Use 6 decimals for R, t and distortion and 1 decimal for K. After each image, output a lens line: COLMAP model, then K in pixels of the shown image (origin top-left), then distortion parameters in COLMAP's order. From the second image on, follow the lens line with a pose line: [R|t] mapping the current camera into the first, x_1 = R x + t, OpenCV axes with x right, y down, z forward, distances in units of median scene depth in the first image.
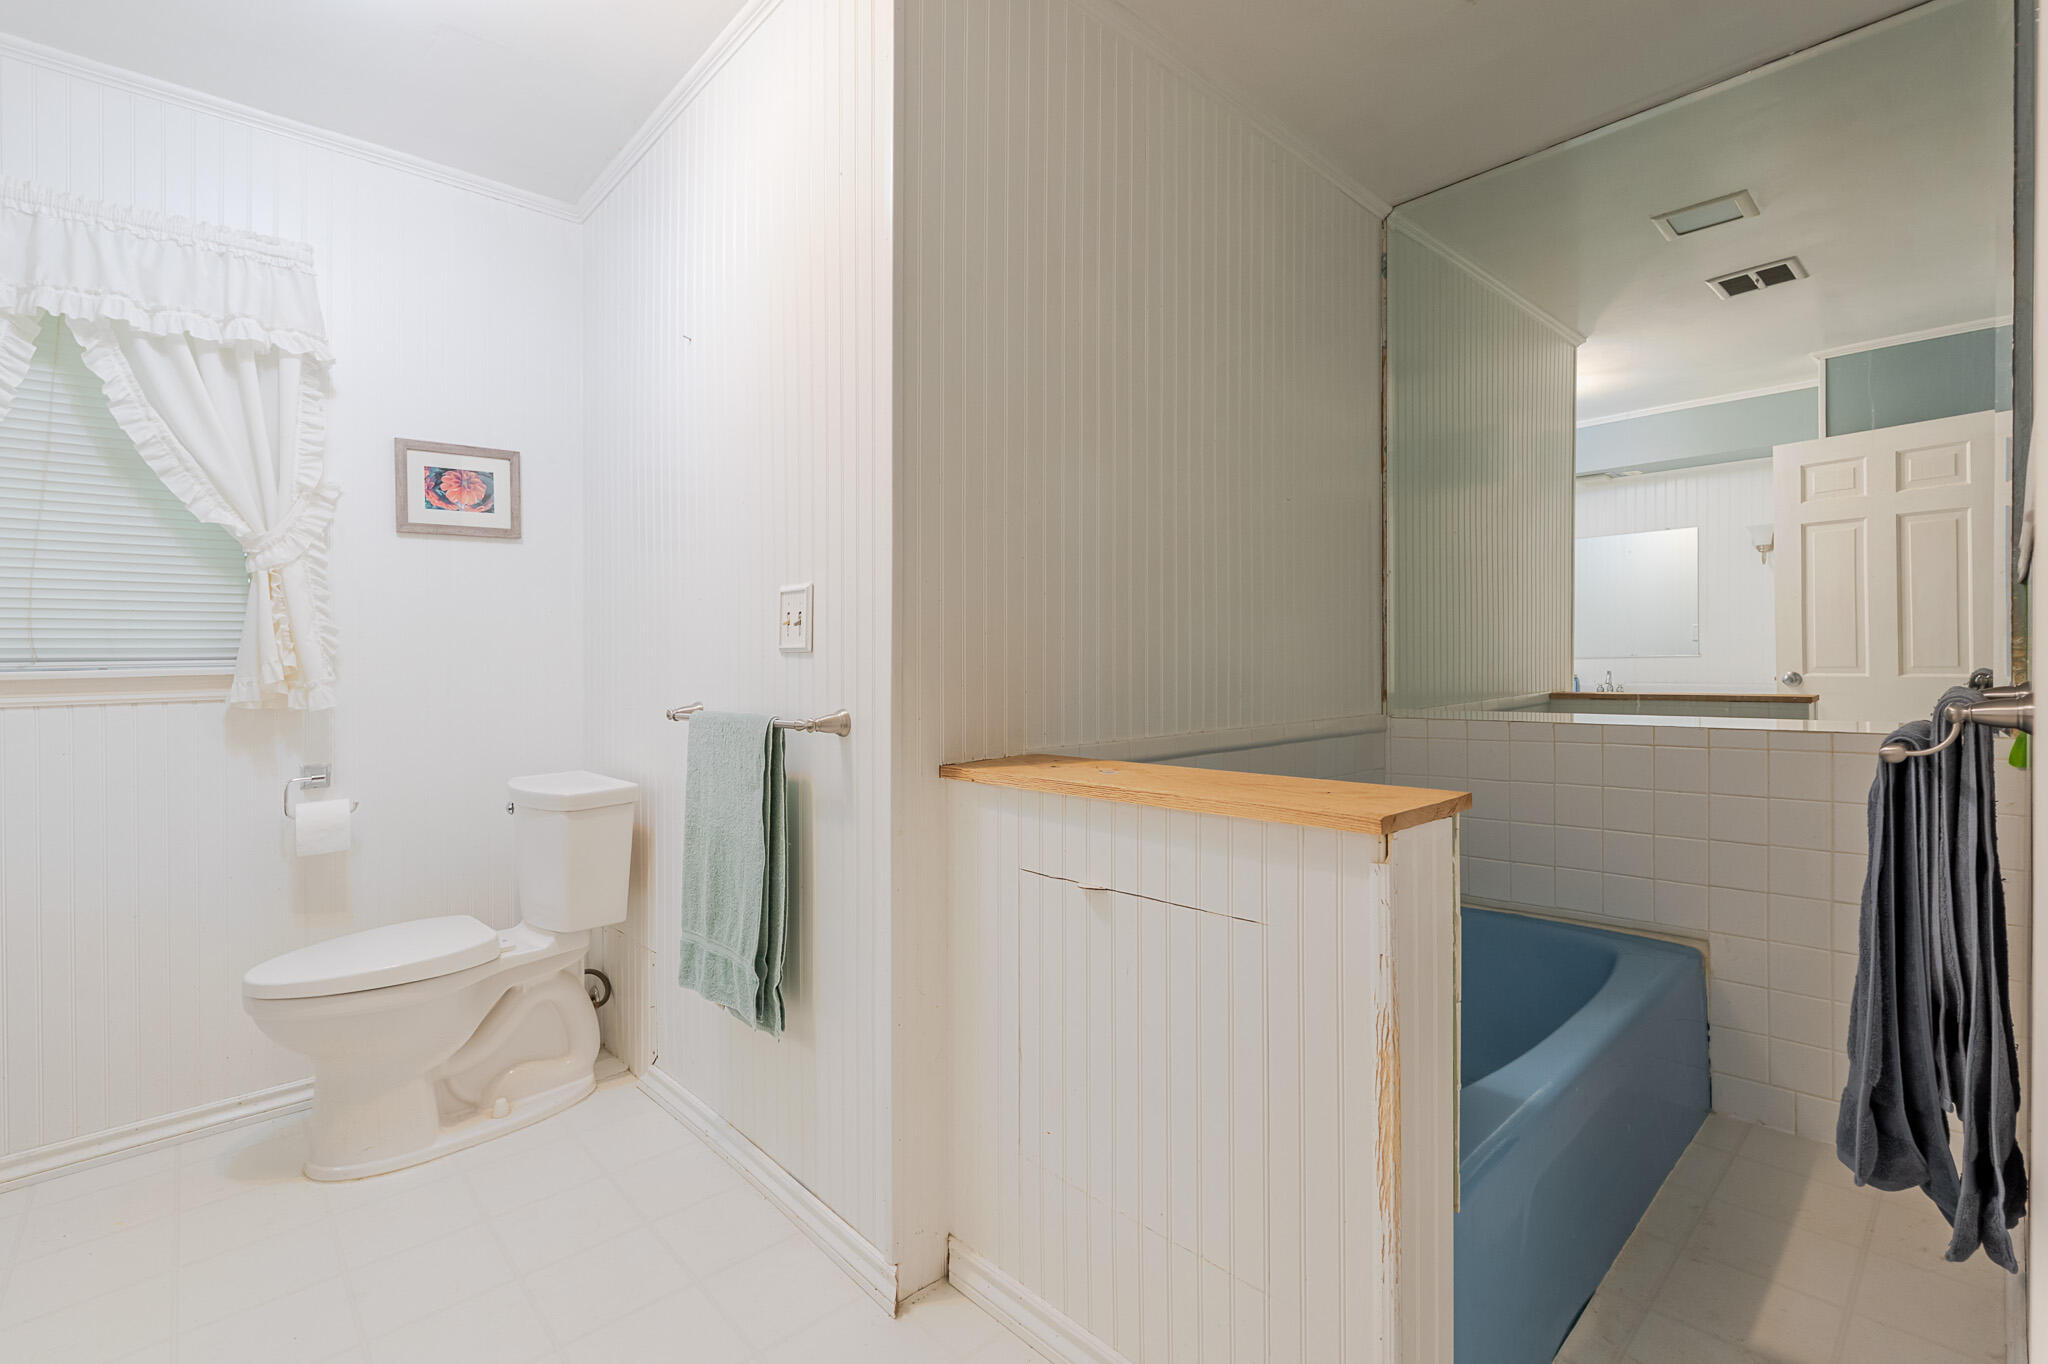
lens RADIAL K [[906.1, 0, 1025.4], [0, 906.1, 671.8], [0, 0, 1]] dist [-0.002849, 0.001381]
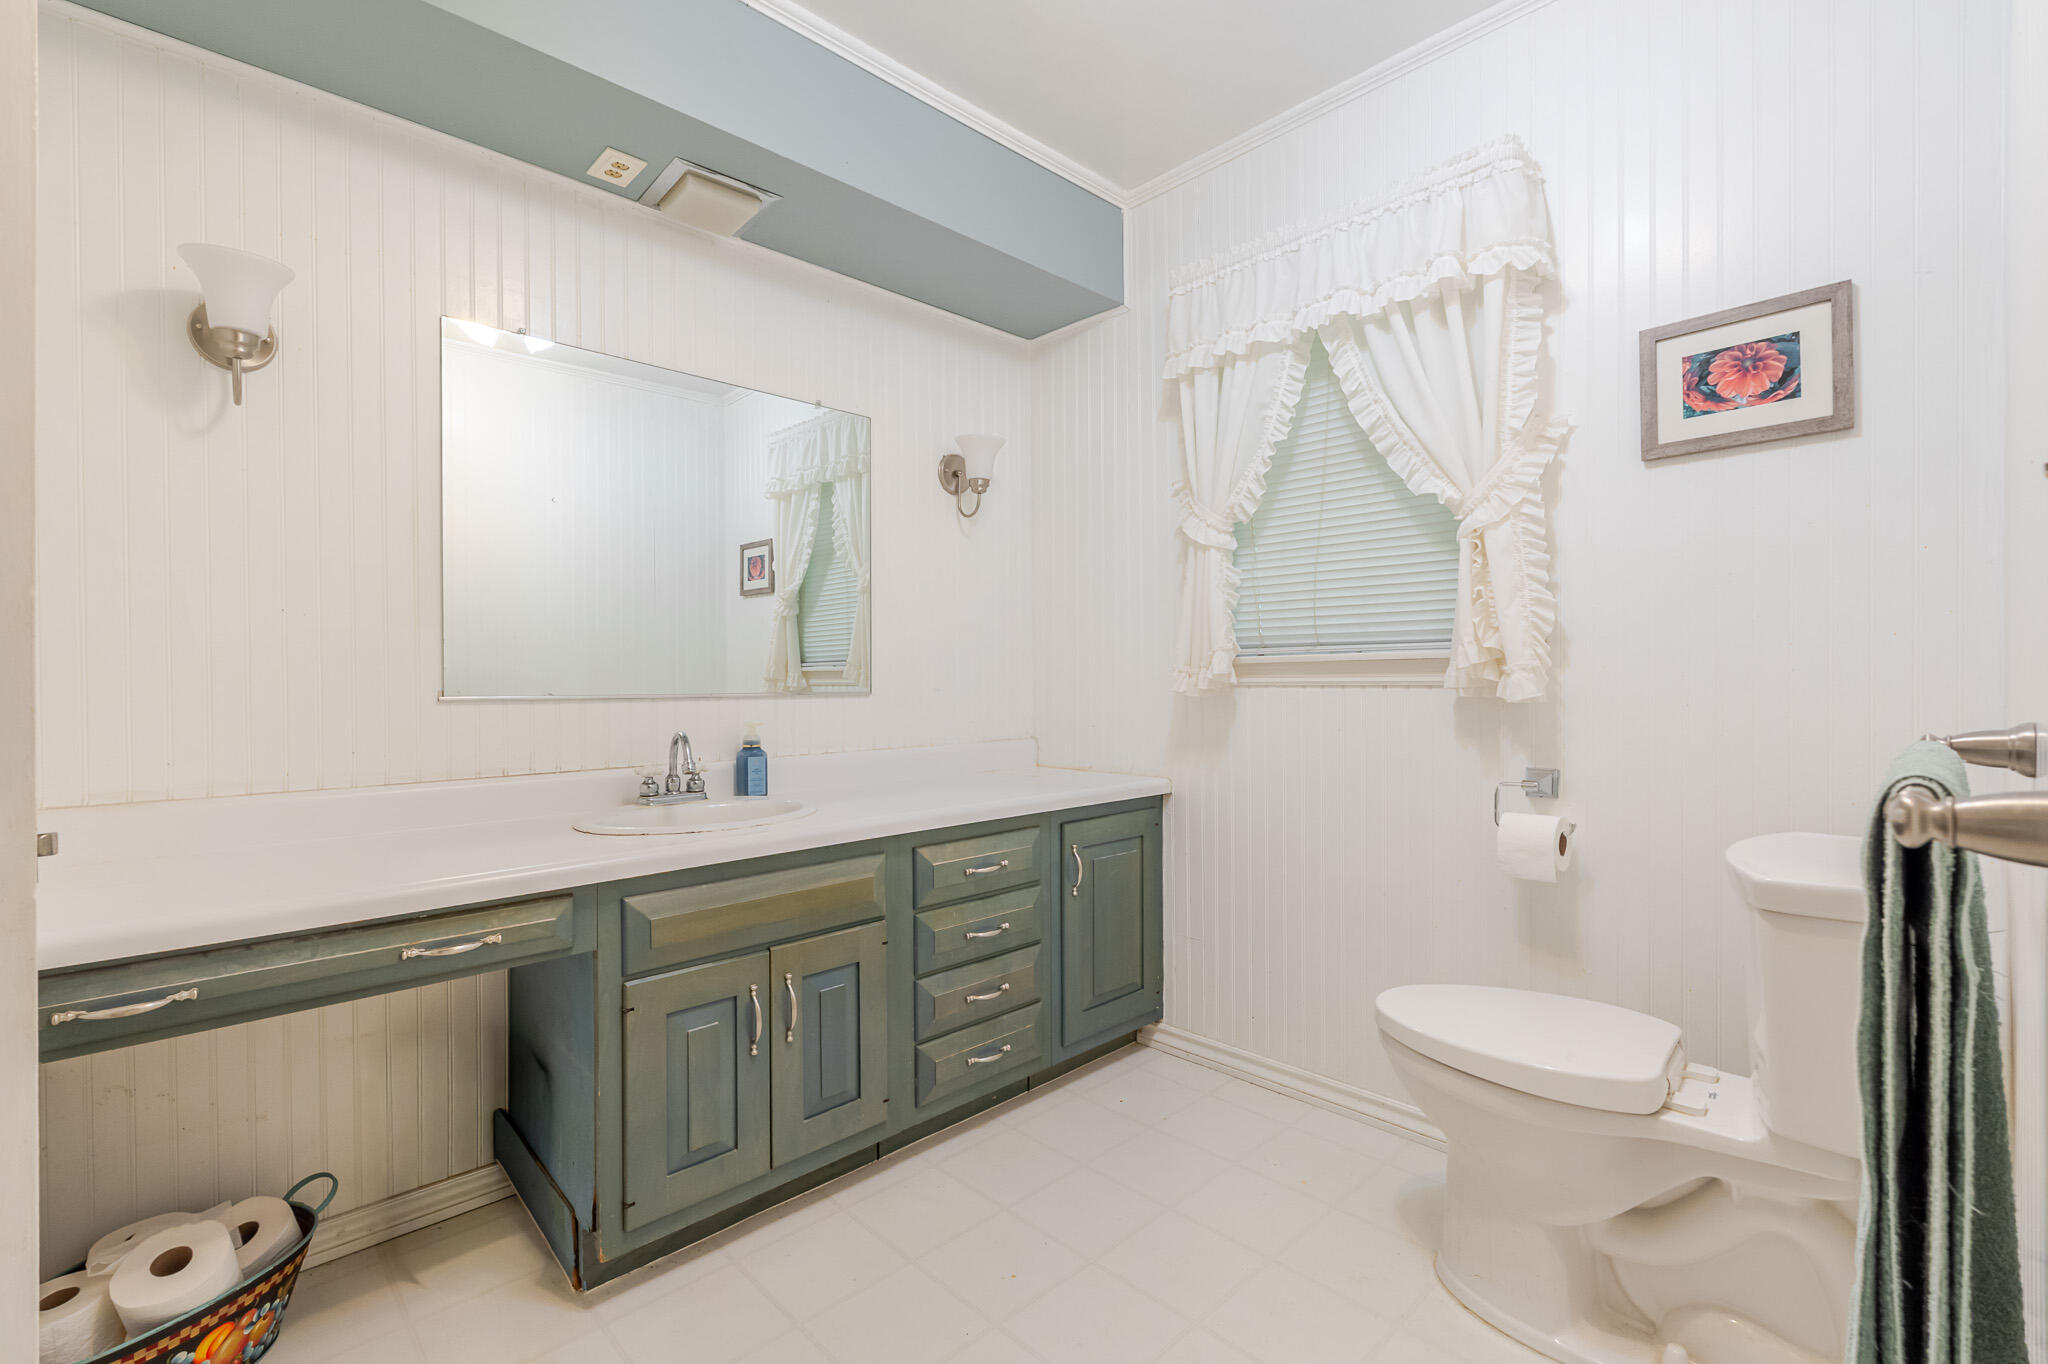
lens RADIAL K [[906.1, 0, 1026.2], [0, 906.1, 664.6], [0, 0, 1]] dist [-0.002849, 0.001381]
pose [[0.010484, 0.006973, -0.999921, 0.027190], [-0.003498, 0.999970, 0.006936, 0.004978], [0.999939, 0.003425, 0.010508, 0.539141]]
